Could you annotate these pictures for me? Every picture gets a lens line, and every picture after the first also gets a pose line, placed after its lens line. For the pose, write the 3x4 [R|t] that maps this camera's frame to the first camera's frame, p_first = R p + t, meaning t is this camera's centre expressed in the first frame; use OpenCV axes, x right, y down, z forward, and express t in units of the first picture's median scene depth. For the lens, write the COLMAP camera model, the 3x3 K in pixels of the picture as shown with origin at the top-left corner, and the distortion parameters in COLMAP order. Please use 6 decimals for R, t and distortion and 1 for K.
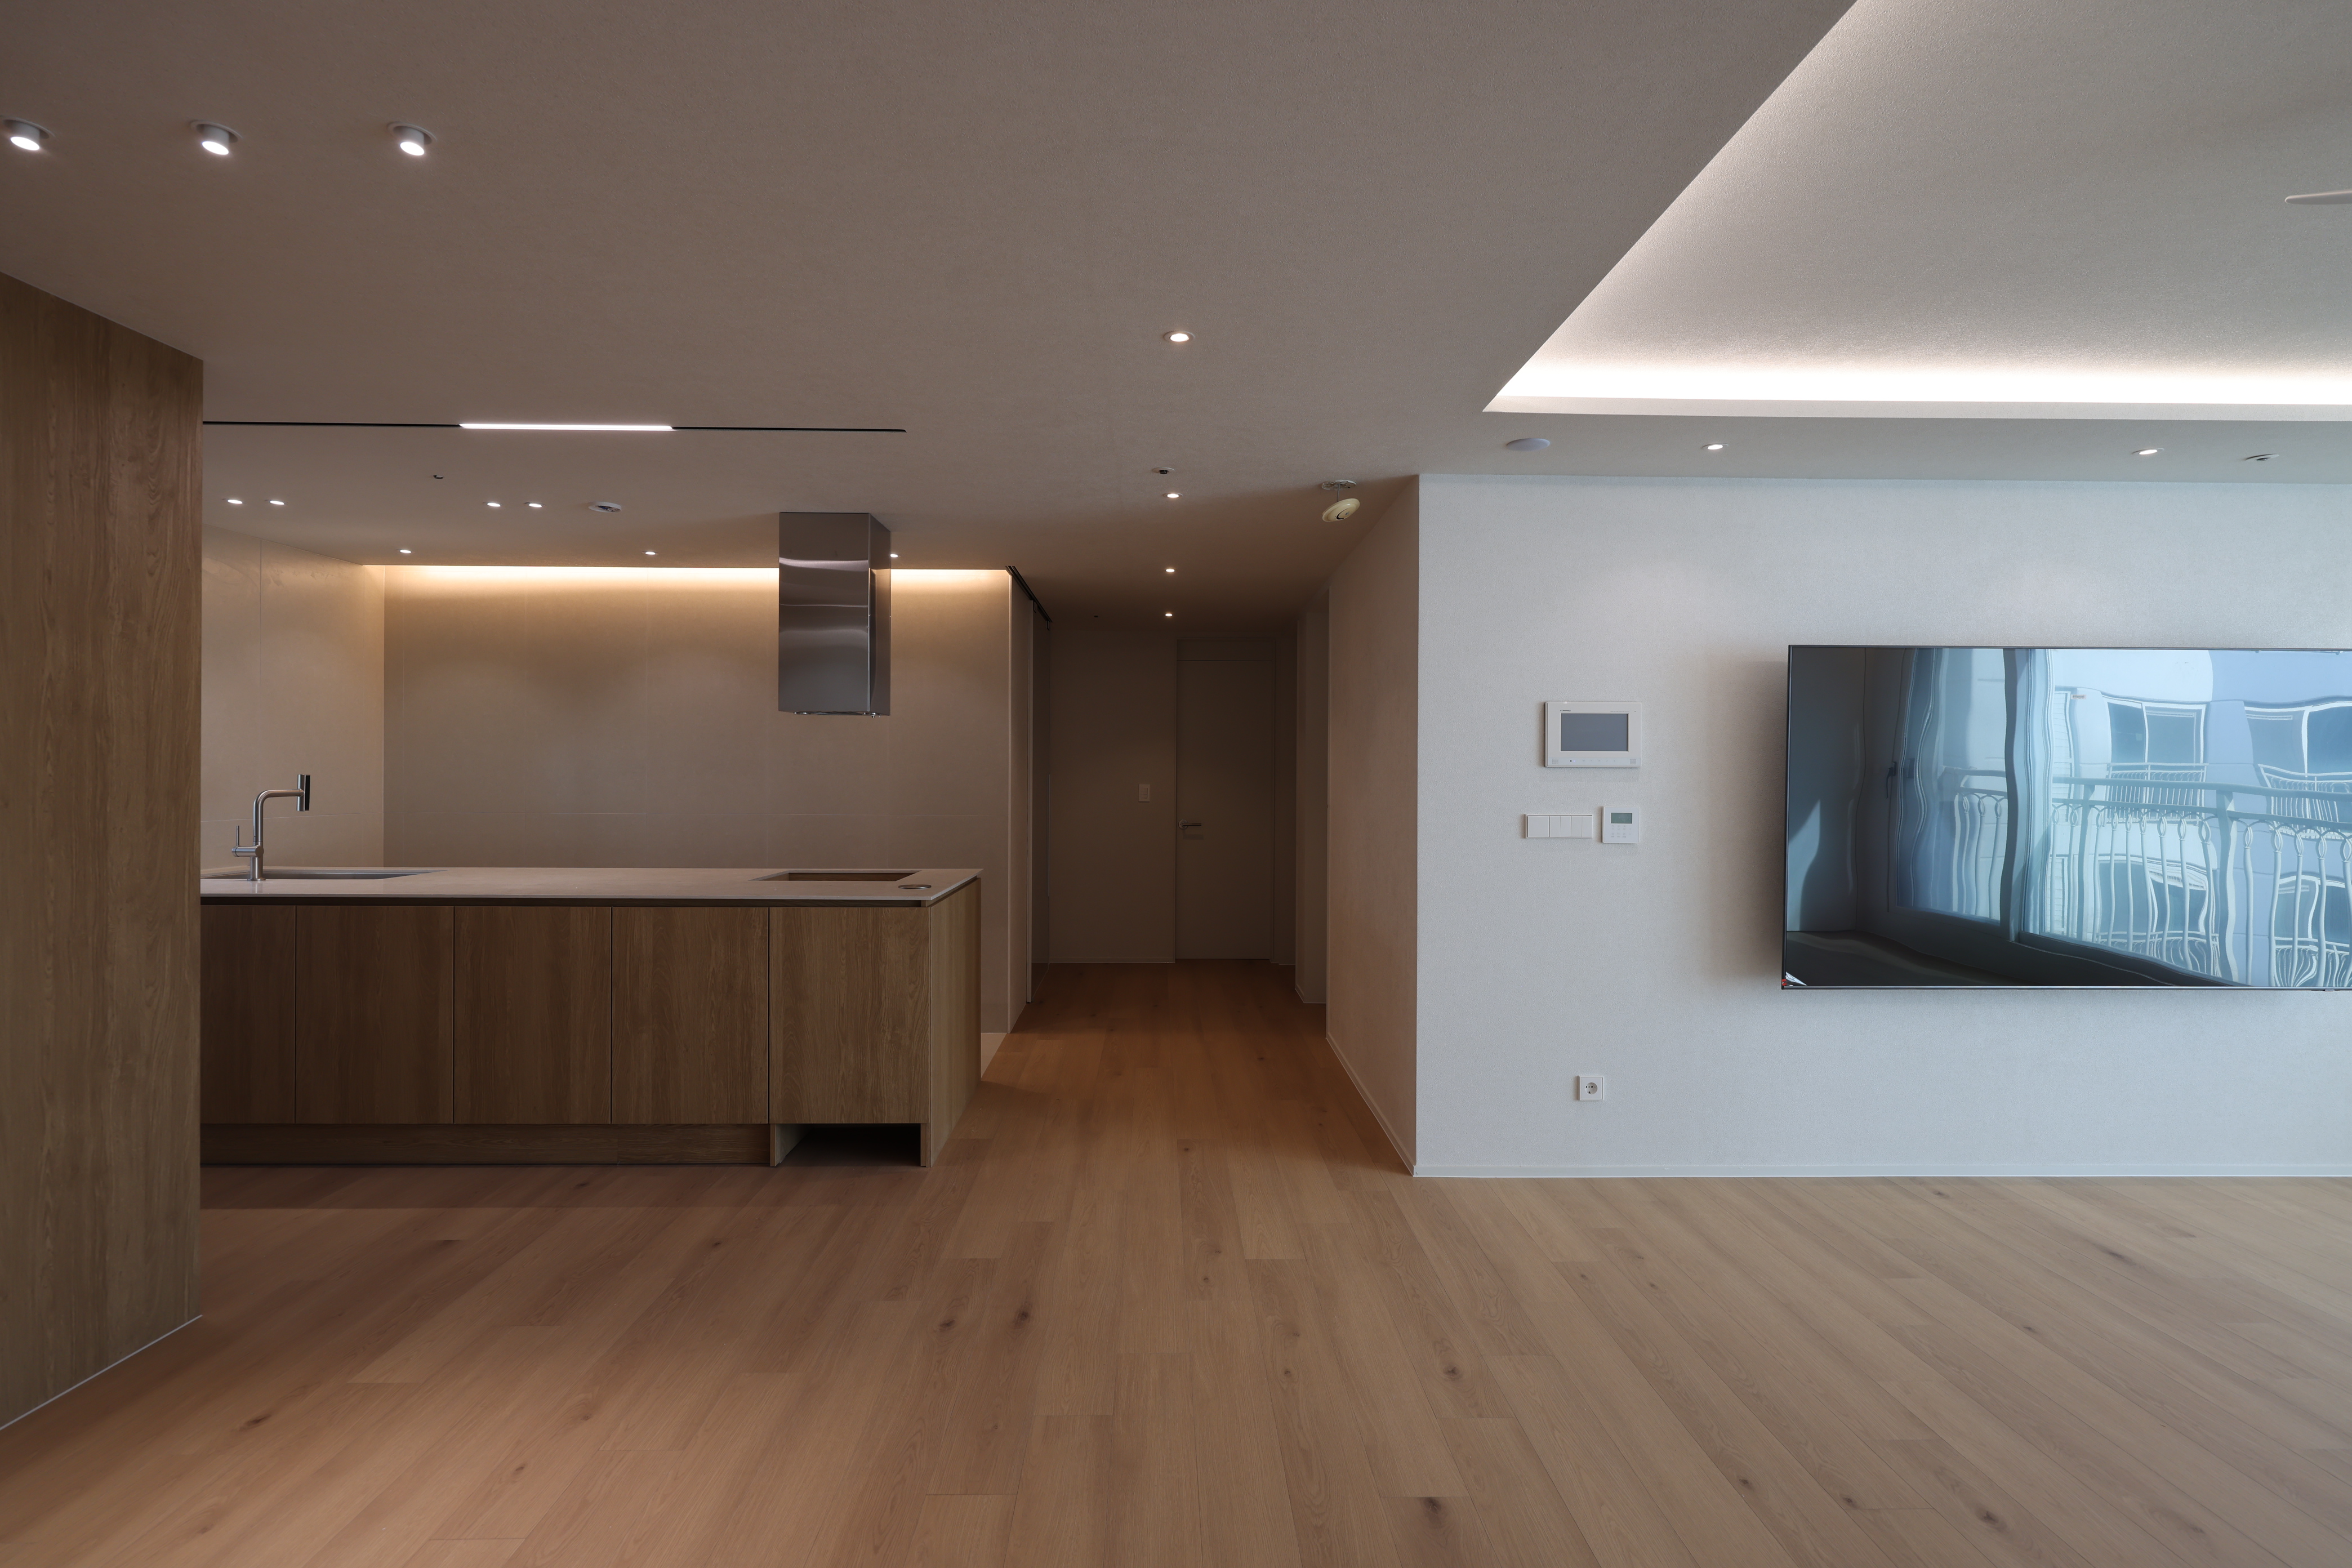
lens RADIAL K [[1076.2, 0, 1204.7], [0, 1076.2, 778.2], [0, 0, 1]] dist [0.000350, 0.000200]
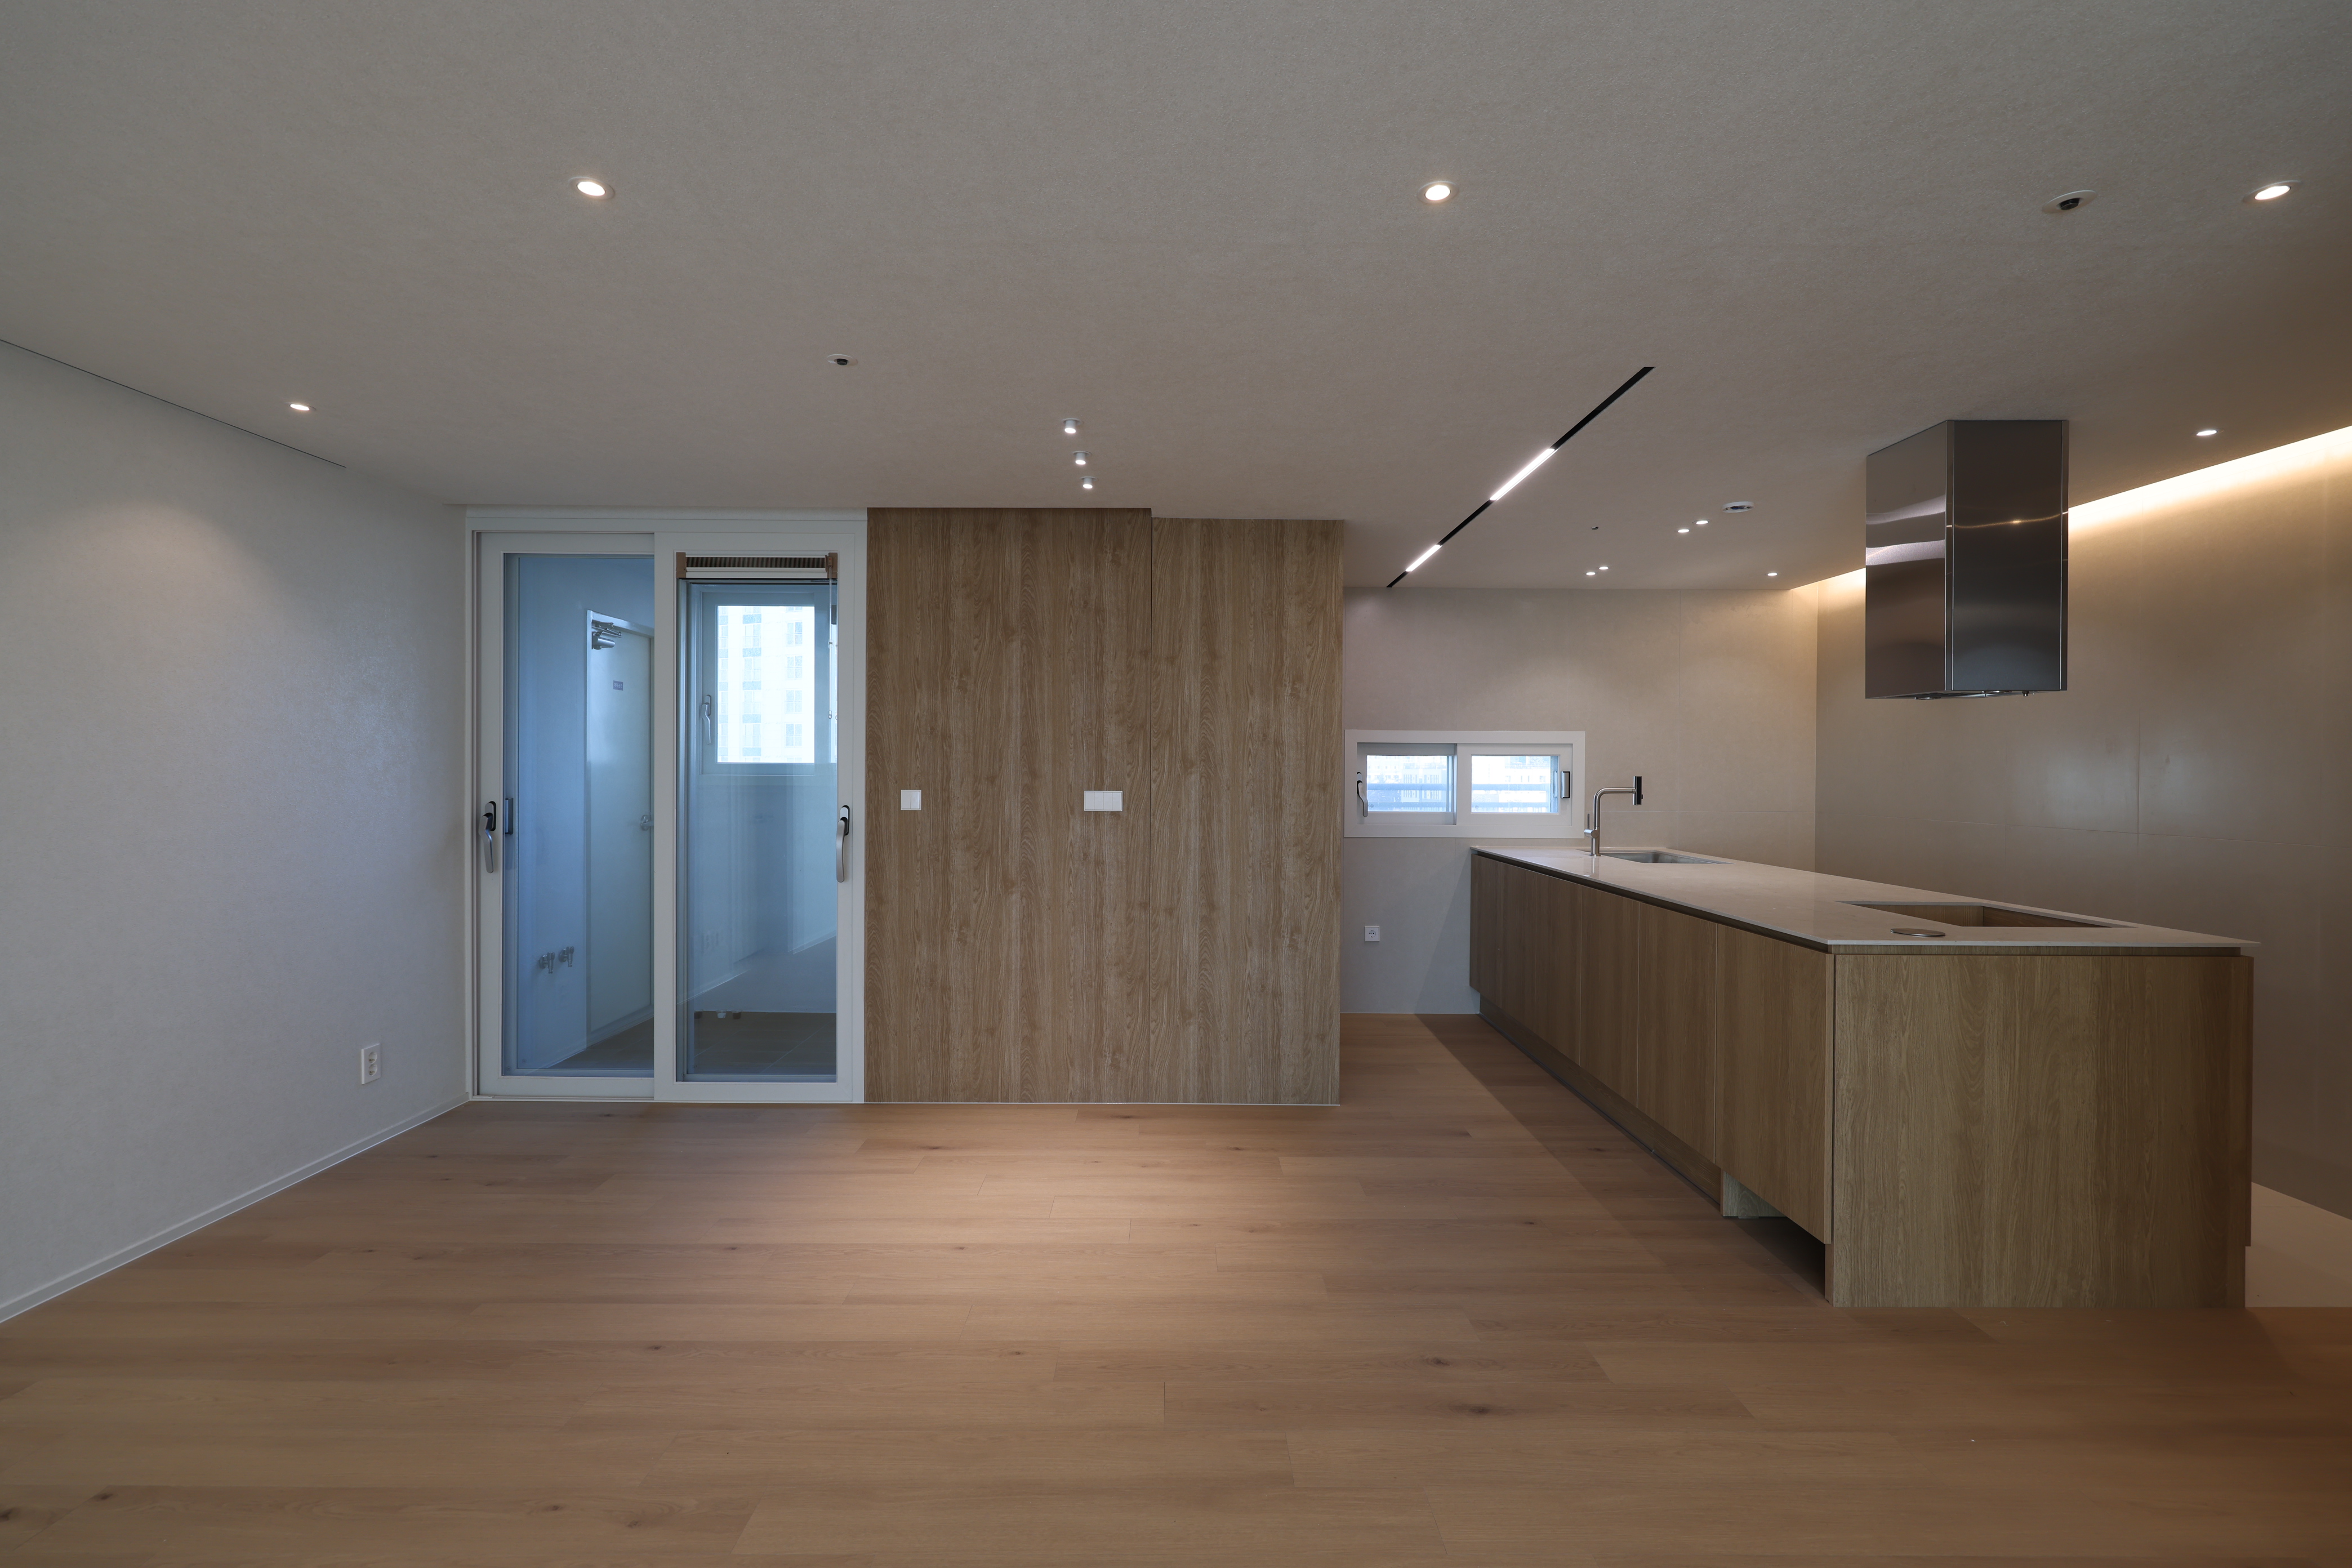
lens RADIAL K [[1072.0, 0, 1173.9], [0, 1072.0, 778.2], [0, 0, 1]] dist [-0.000343, 0.000415]
pose [[-0.034808, 0.002407, -0.999391, 0.502944], [-0.009699, 0.999949, 0.002746, 0.000944], [0.999347, 0.009789, -0.034782, 0.576529]]
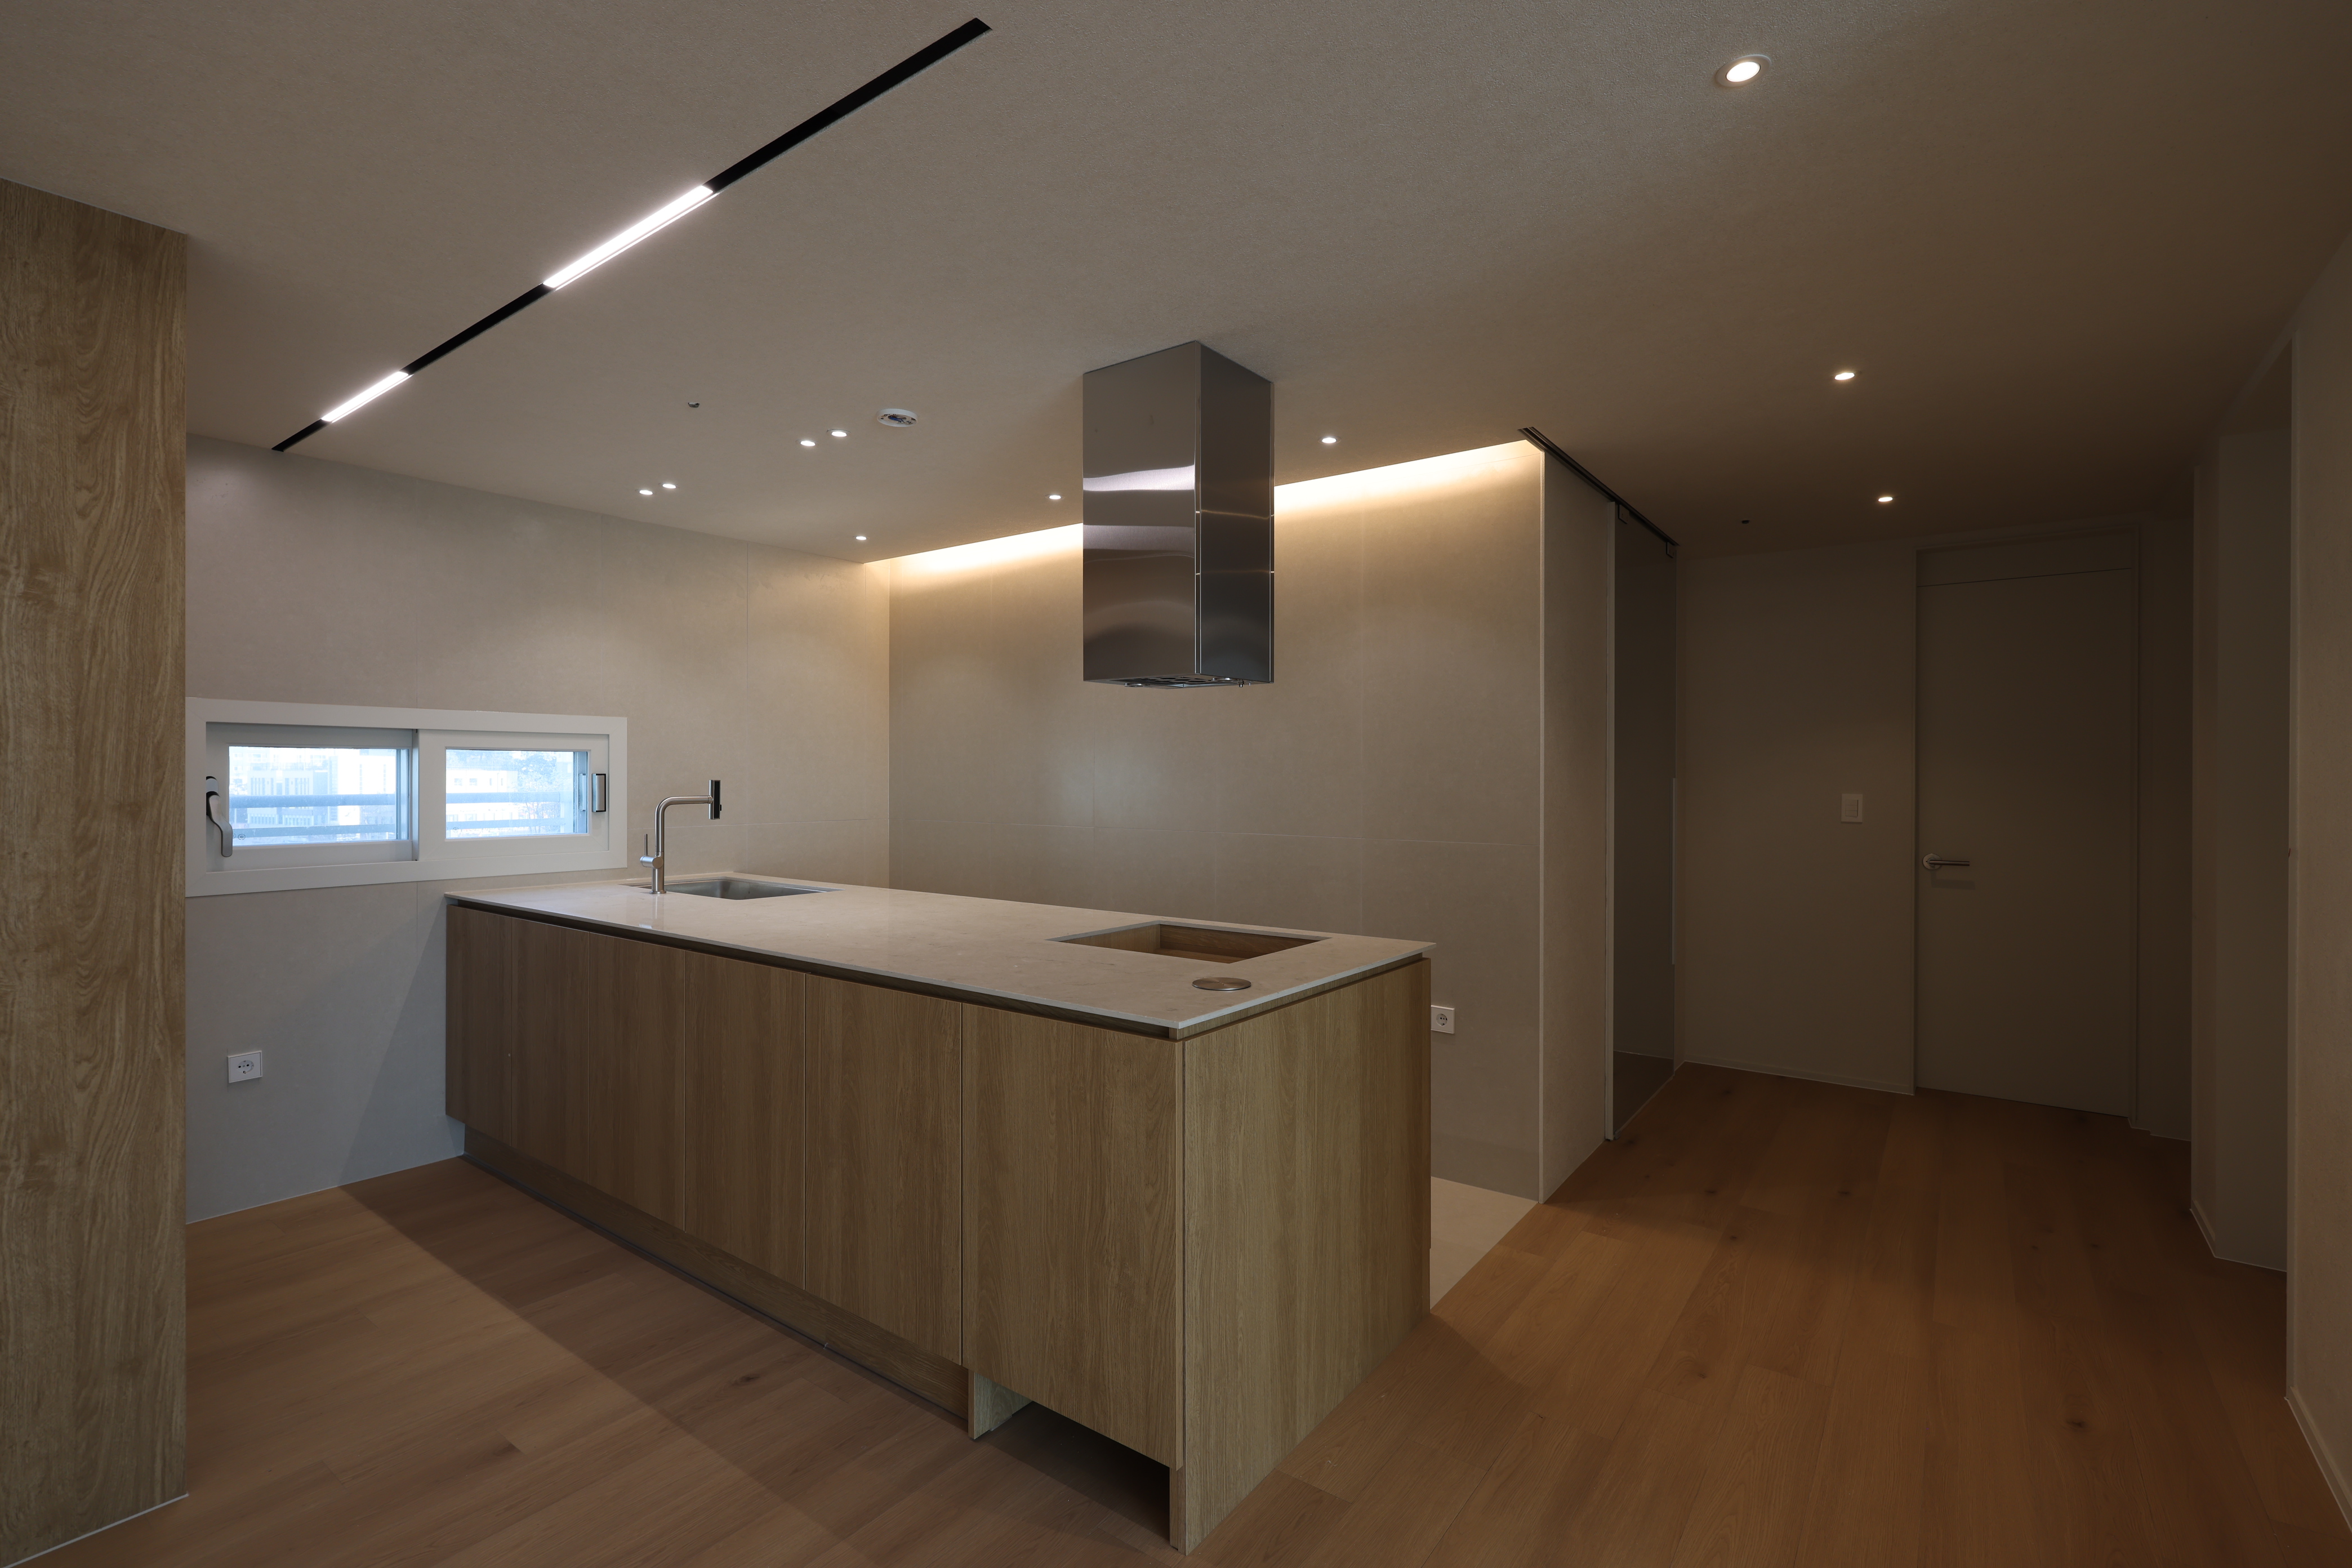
lens RADIAL K [[1072.0, 0, 1173.9], [0, 1072.0, 778.2], [0, 0, 1]] dist [-0.000343, 0.000415]
pose [[0.777179, -0.001684, -0.629277, 0.059870], [-0.000476, 0.999995, -0.003263, -0.002344], [0.629279, 0.002835, 0.777174, 0.611514]]
